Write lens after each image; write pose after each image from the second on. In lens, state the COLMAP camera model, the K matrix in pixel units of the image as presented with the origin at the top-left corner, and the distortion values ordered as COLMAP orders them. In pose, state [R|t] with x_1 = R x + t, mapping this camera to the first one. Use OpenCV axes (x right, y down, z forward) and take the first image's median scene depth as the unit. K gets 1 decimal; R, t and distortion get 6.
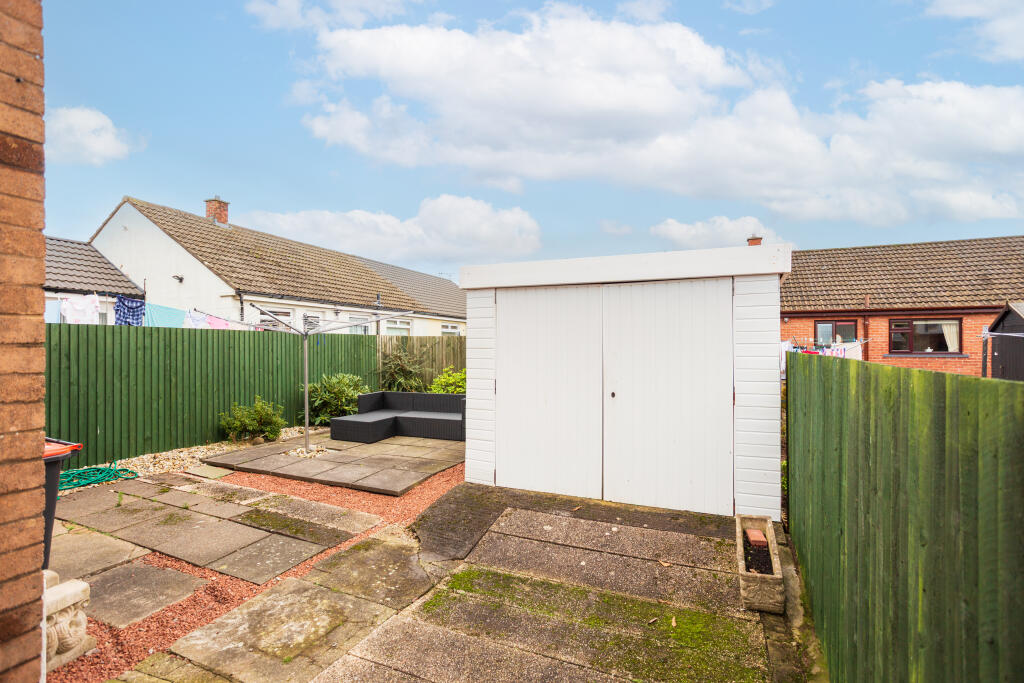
lens RADIAL K [[496.1, 0, 502.9], [0, 496.1, 343.2], [0, 0, 1]] dist [-0.051351, 0.030048]
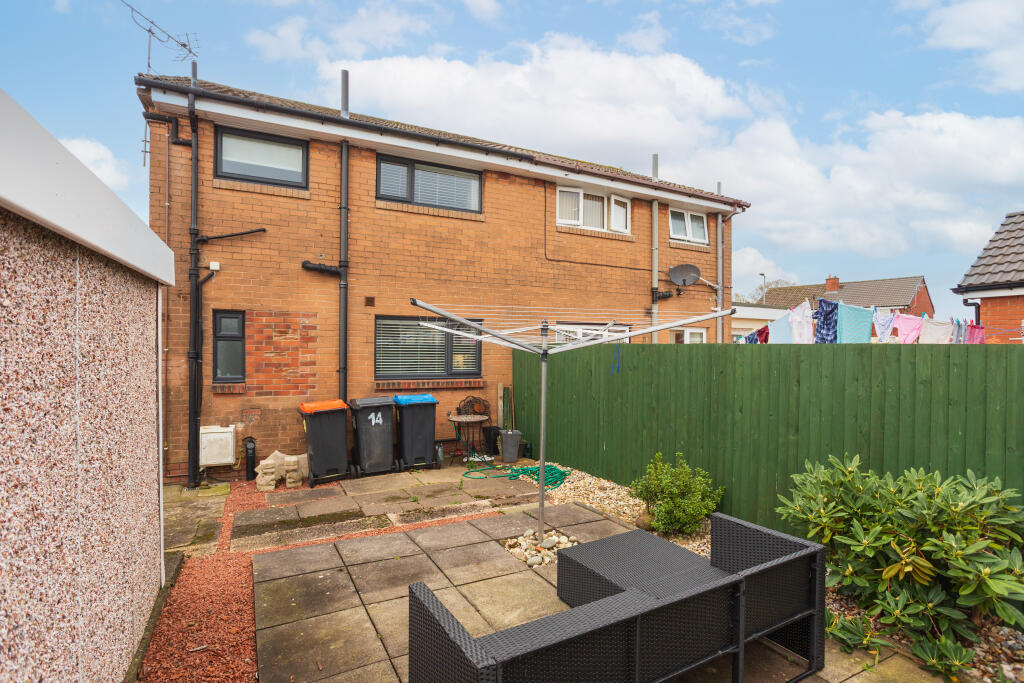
lens RADIAL K [[512.4, 0, 507.3], [0, 512.4, 352.3], [0, 0, 1]] dist [-0.030231, 0.001344]
pose [[-0.613184, 0.003887, -0.789930, 0.112575], [-0.004965, 0.999949, 0.008775, -0.020127], [0.789924, 0.009303, -0.613134, 1.153937]]
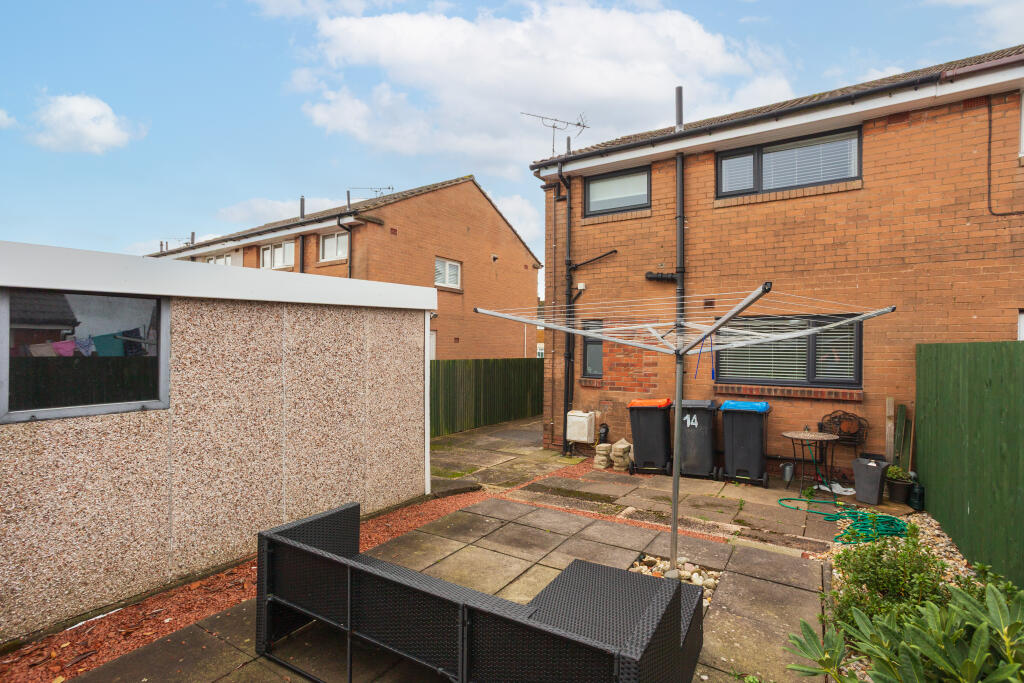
lens RADIAL K [[496.1, 0, 502.9], [0, 496.1, 343.2], [0, 0, 1]] dist [-0.051351, 0.030048]
pose [[-0.989525, -0.005080, 0.144275, -0.248100], [-0.007024, 0.999891, -0.012964, -0.017325], [-0.144193, -0.013842, -0.989453, 1.325155]]
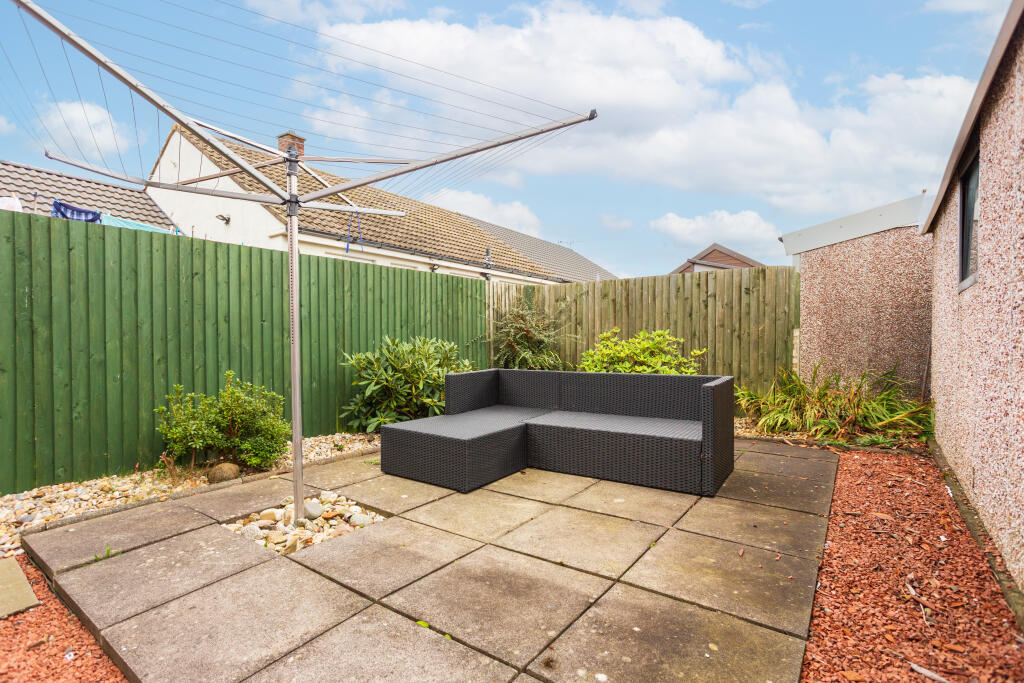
lens RADIAL K [[489.6, 0, 508.9], [0, 489.6, 340.6], [0, 0, 1]] dist [-0.050171, 0.028444]
pose [[0.978779, -0.000807, -0.204917, -0.142959], [0.003085, 0.999937, 0.010801, 0.070045], [0.204895, -0.011204, 0.978720, 0.574560]]
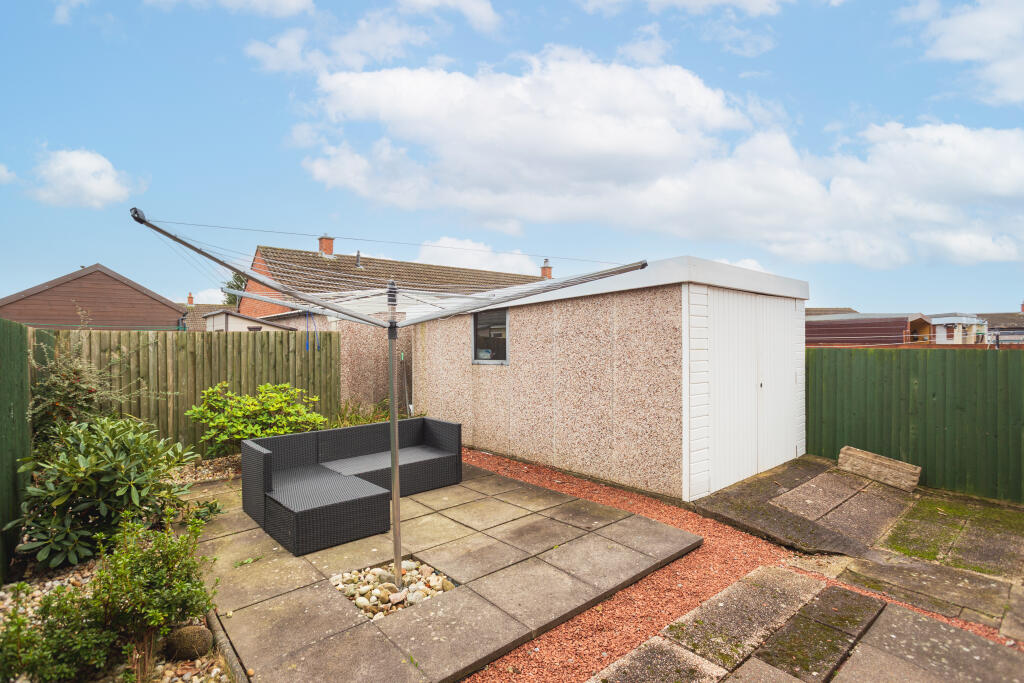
lens RADIAL K [[496.1, 0, 502.9], [0, 496.1, 343.2], [0, 0, 1]] dist [-0.051351, 0.030048]
pose [[0.420691, -0.004064, 0.907195, -0.656862], [0.005445, 0.999983, 0.001955, -0.003068], [-0.907188, 0.004118, 0.420706, 0.611211]]
